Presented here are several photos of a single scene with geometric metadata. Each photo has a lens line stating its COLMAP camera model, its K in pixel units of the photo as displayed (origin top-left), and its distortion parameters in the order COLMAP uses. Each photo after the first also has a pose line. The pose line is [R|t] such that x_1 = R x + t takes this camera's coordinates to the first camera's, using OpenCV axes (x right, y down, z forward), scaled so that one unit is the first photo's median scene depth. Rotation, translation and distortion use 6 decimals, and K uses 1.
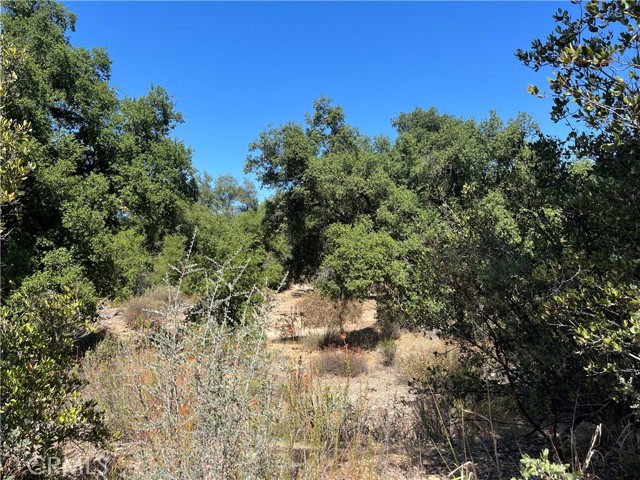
lens RADIAL K [[520.8, 0, 320.0], [0, 520.8, 240.0], [0, 0, 1]] dist [0.173926, -0.198829]
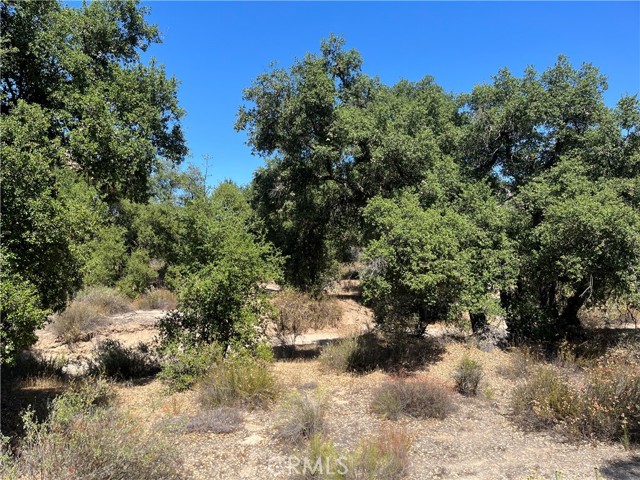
lens RADIAL K [[520.8, 0, 320.0], [0, 520.8, 240.0], [0, 0, 1]] dist [0.173926, -0.198829]
pose [[0.990663, -0.004129, 0.136271, -0.156962], [0.003681, 0.999987, 0.003540, 0.026638], [-0.136283, -0.003006, 0.990665, 0.314030]]
